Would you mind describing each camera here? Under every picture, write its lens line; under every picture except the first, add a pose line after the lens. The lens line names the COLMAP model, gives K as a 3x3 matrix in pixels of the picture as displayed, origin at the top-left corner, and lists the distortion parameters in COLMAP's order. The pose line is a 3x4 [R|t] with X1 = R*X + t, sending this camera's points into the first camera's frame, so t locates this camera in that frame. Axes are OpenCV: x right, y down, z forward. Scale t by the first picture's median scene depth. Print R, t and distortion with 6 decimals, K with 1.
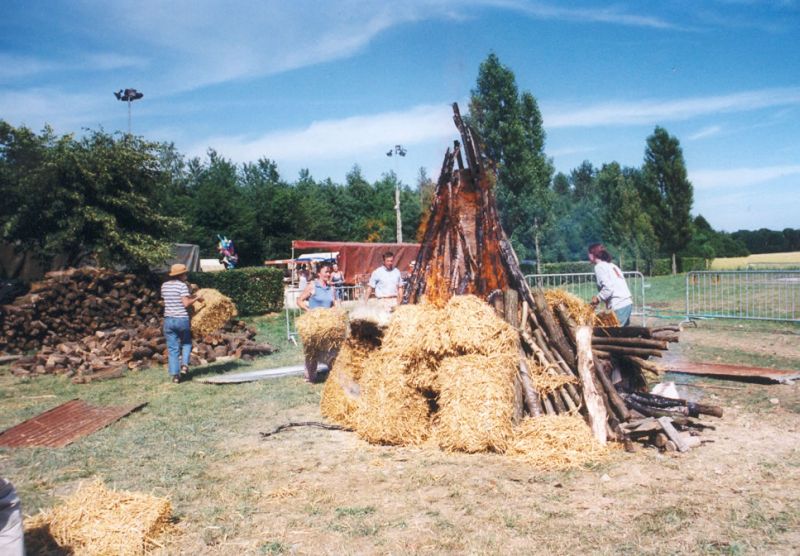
lens RADIAL K [[659.4, 0, 400.1], [0, 659.4, 275.8], [0, 0, 1]] dist [0.028261, 0.012346]
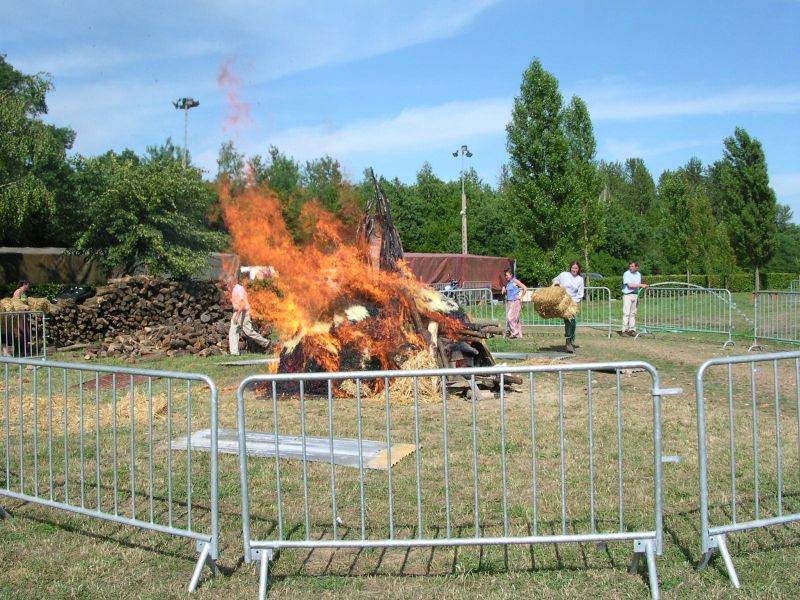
lens RADIAL K [[861.9, 0, 400.2], [0, 861.9, 299.3], [0, 0, 1]] dist [-0.009797, 0.000000]
pose [[0.987236, 0.021268, -0.157836, 0.173987], [-0.018869, 0.999683, 0.016686, -0.002907], [0.158141, -0.013495, 0.987324, -0.335269]]
